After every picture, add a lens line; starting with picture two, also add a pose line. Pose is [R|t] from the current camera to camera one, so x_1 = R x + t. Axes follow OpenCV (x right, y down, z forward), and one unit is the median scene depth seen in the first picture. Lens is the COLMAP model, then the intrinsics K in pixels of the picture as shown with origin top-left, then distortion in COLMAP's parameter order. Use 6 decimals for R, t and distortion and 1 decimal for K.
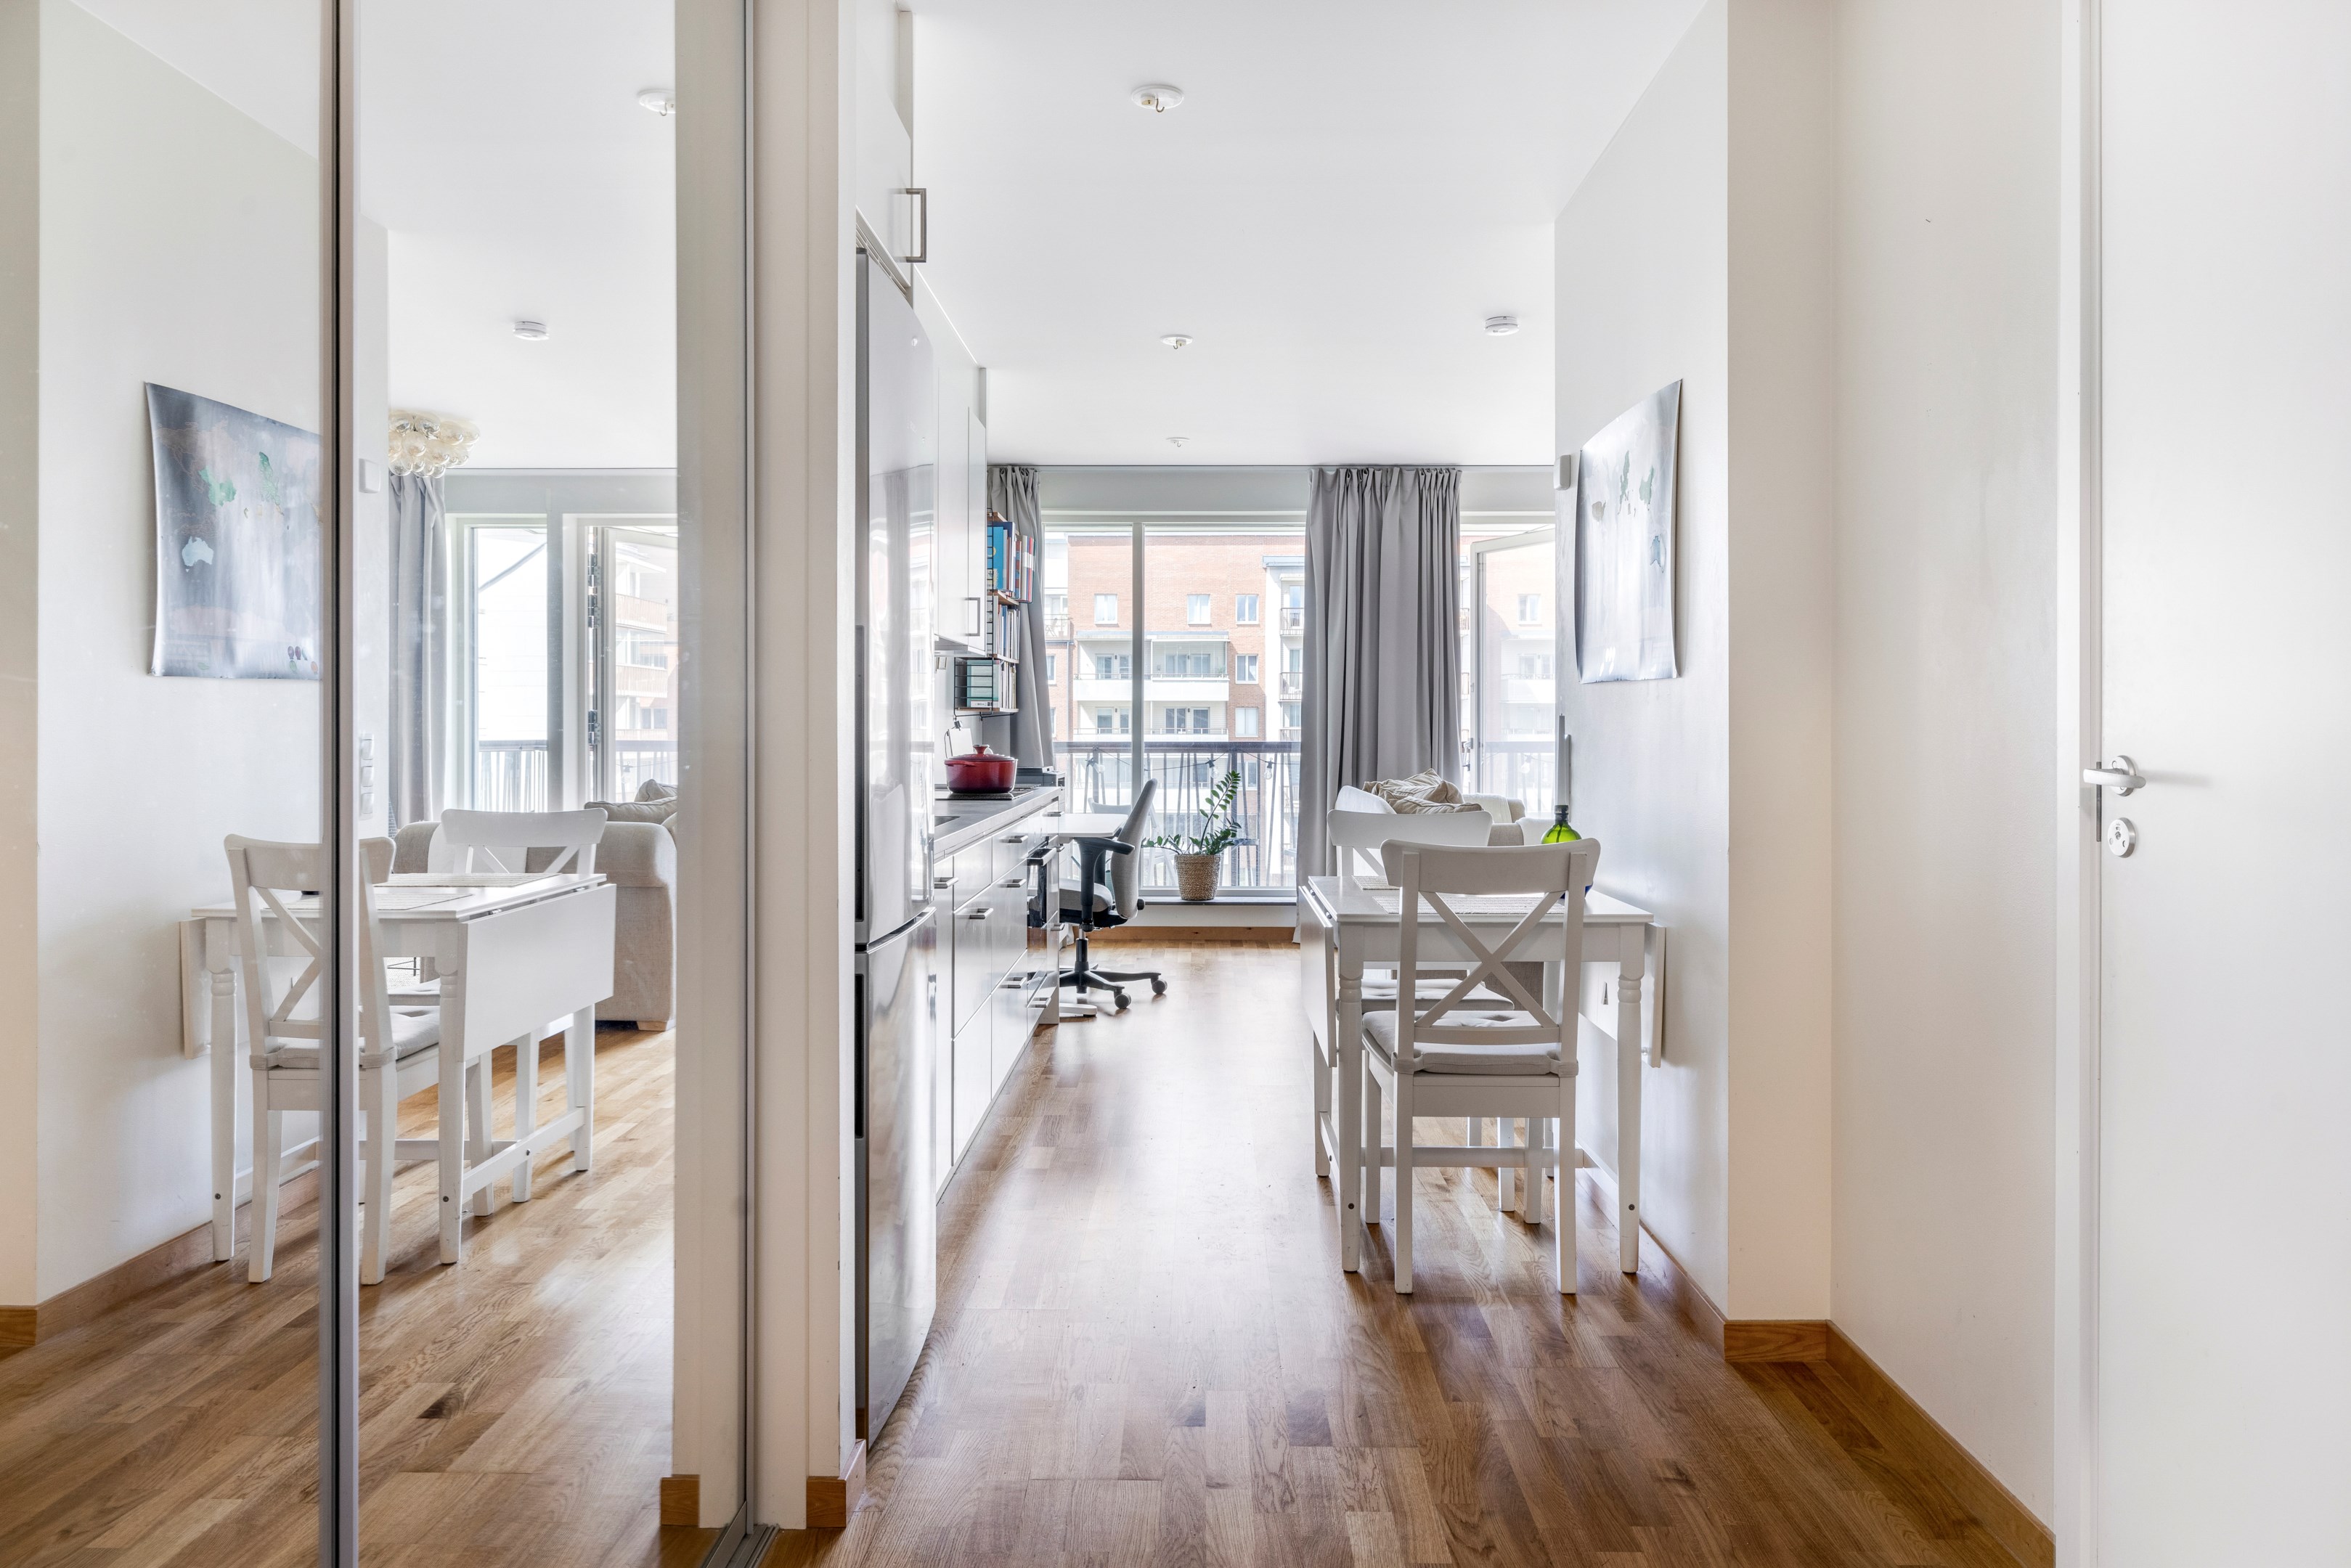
lens RADIAL K [[1598.5, 0, 1175.9], [0, 1598.5, 740.8], [0, 0, 1]] dist [0.004117, 0.000174]
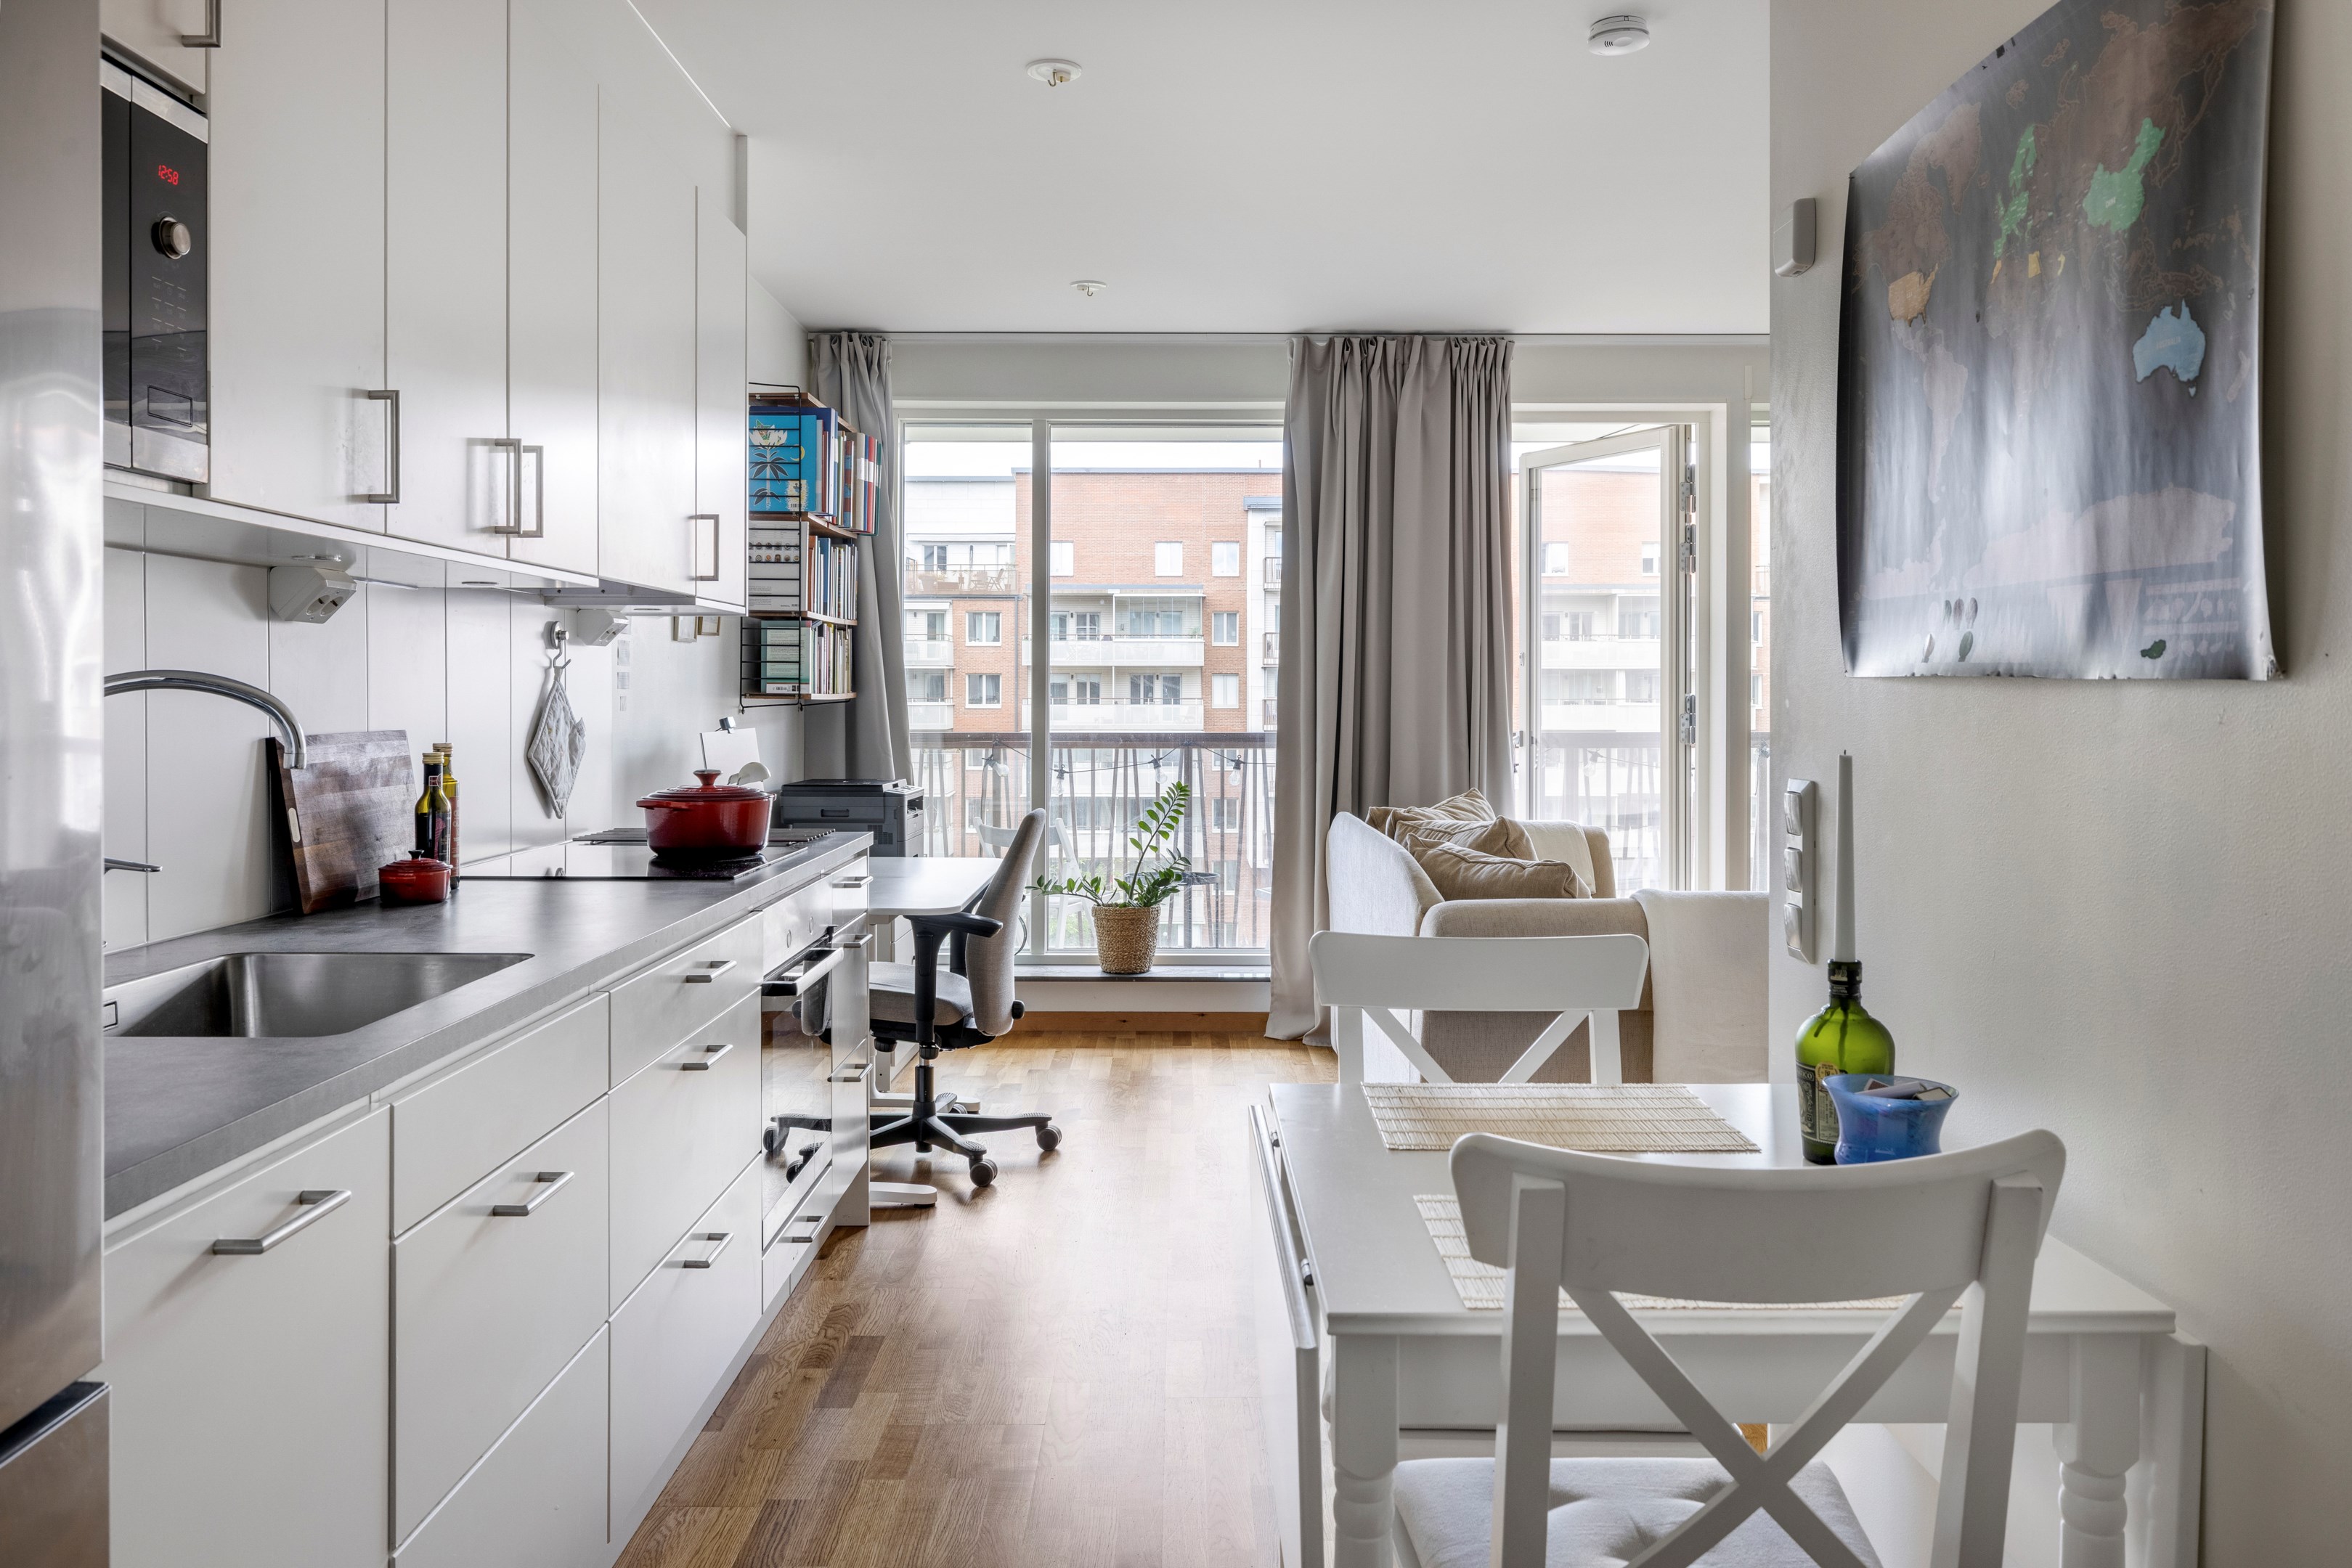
lens RADIAL K [[1803.9, 0, 1171.9], [0, 1803.9, 709.7], [0, 0, 1]] dist [0.002811, -0.005934]
pose [[0.999920, 0.000545, 0.012674, 0.024261], [-0.000555, 1.000000, 0.000773, -0.013456], [-0.012674, -0.000780, 0.999919, 0.238844]]
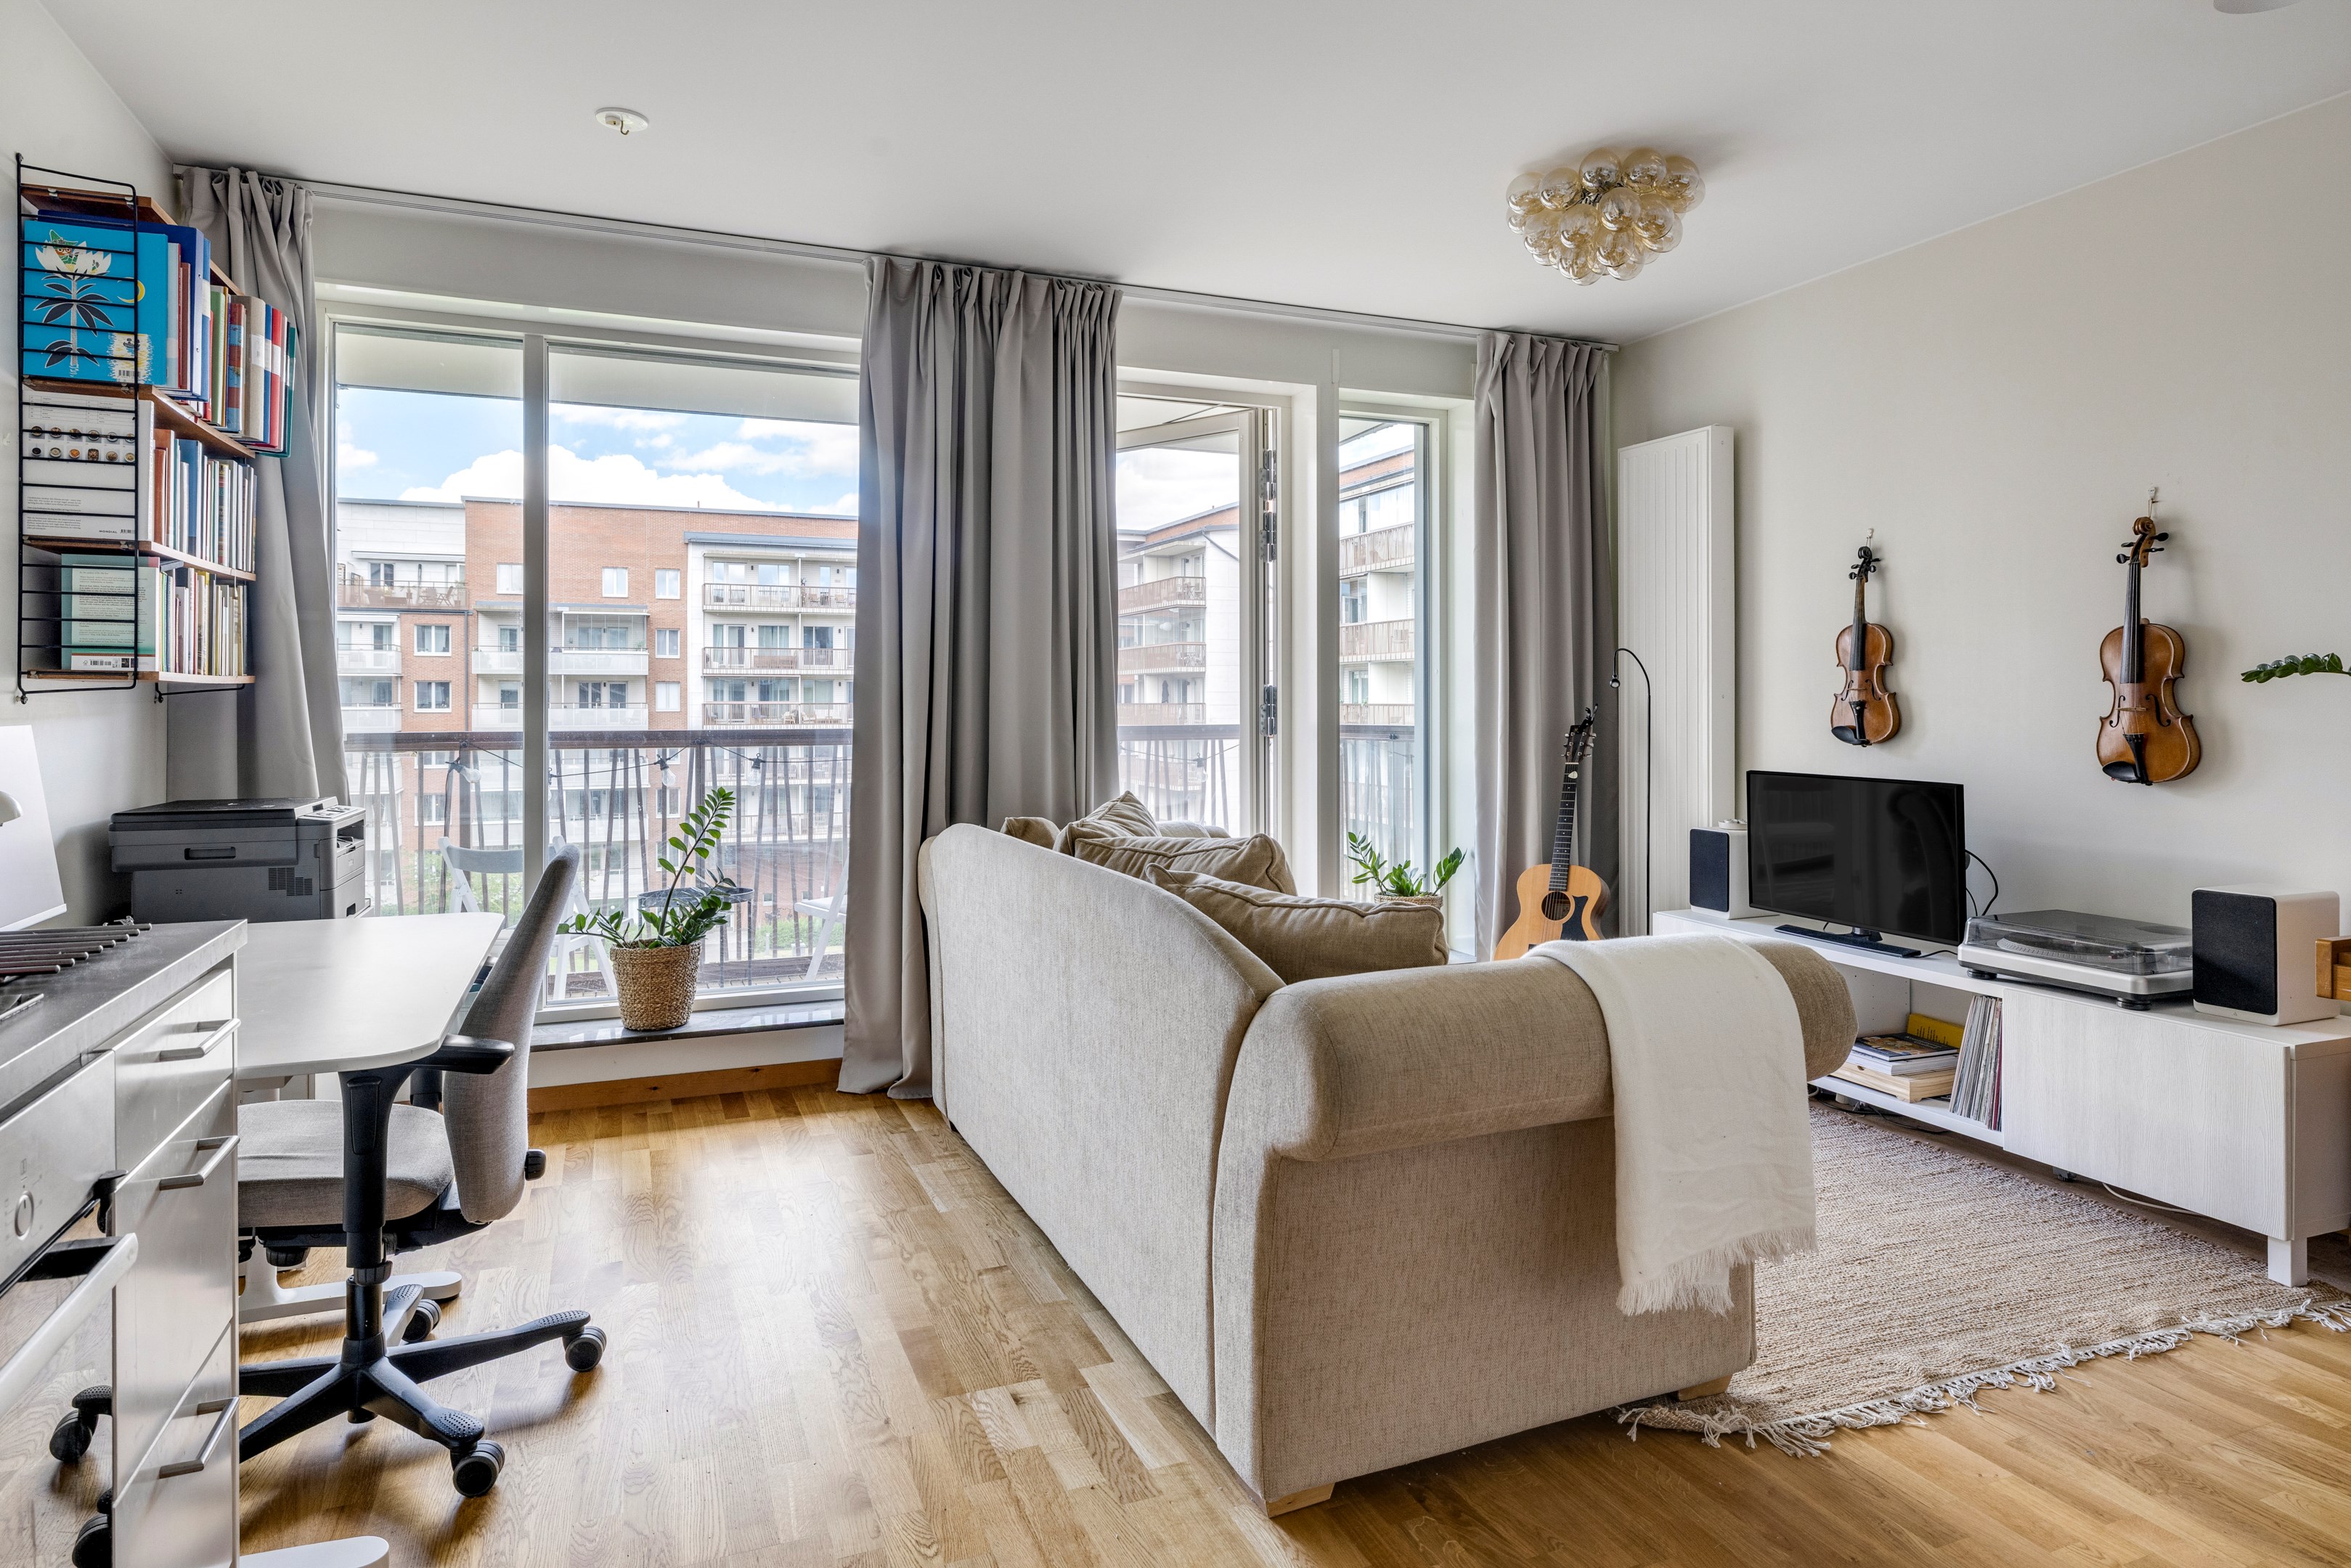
lens RADIAL K [[1380.6, 0, 1194.3], [0, 1380.6, 702.7], [0, 0, 1]] dist [0.006716, -0.000166]
pose [[0.915903, -0.001803, 0.401395, -0.007863], [0.004353, 0.999976, -0.005443, -0.008678], [-0.401376, 0.006732, 0.915889, 0.507405]]
